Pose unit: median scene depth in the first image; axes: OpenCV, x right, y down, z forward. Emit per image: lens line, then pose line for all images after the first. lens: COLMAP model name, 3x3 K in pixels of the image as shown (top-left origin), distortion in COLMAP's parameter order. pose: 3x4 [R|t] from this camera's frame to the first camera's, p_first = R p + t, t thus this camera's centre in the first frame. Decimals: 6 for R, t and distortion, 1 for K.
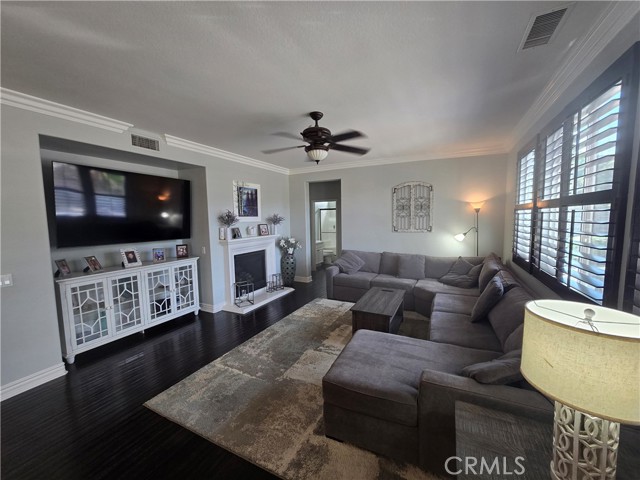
lens RADIAL K [[261.9, 0, 318.4], [0, 261.9, 242.2], [0, 0, 1]] dist [0.001080, -0.001500]
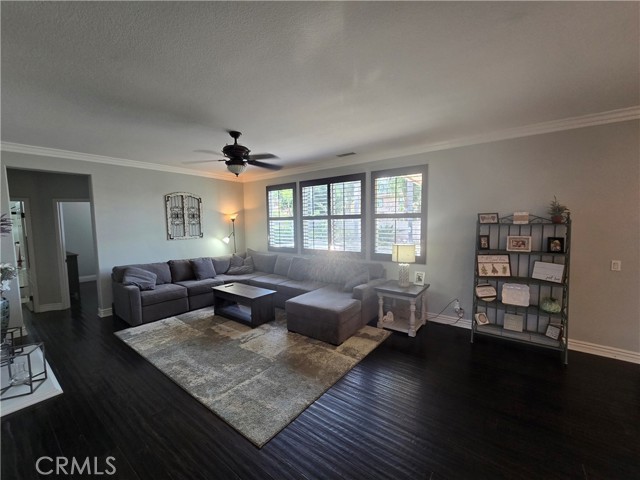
lens RADIAL K [[261.9, 0, 321.6], [0, 261.9, 241.2], [0, 0, 1]] dist [0.001080, -0.001500]
pose [[0.186710, -0.063864, 0.980337, -0.807368], [0.104108, 0.993552, 0.044897, -0.026203], [-0.976883, 0.093678, 0.192155, 0.337228]]
